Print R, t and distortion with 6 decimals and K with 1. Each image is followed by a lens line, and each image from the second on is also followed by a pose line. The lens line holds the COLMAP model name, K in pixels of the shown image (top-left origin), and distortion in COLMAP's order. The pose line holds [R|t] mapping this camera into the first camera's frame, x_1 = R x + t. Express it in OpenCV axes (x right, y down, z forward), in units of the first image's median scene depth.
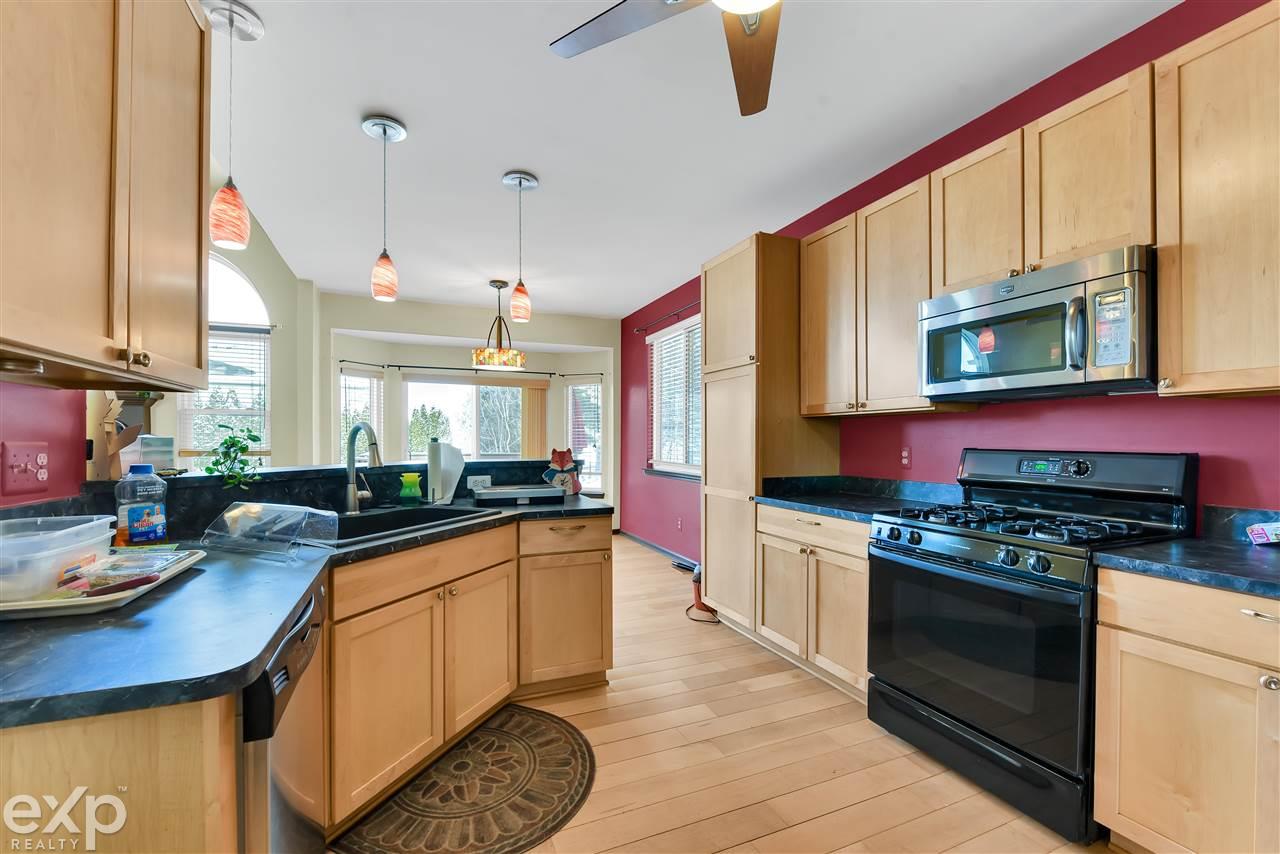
lens RADIAL K [[529.2, 0, 643.9], [0, 529.2, 433.3], [0, 0, 1]] dist [0.000853, -0.000008]
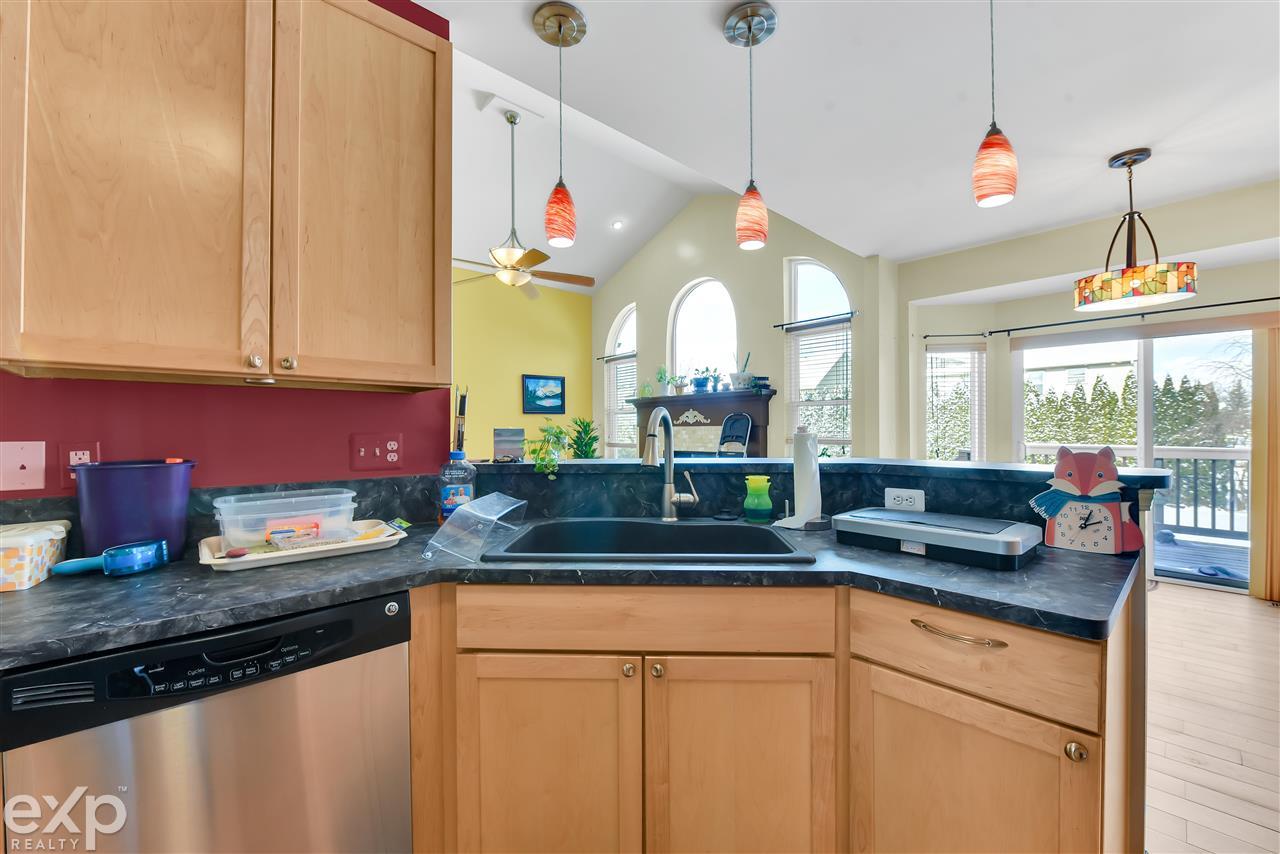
lens RADIAL K [[522.2, 0, 632.7], [0, 522.2, 426.0], [0, 0, 1]] dist [0.001621, -0.006170]
pose [[0.321216, -0.007916, -0.946973, 0.143240], [0.016375, 0.999862, -0.002804, 0.005474], [0.946864, -0.014606, 0.321302, 0.500505]]
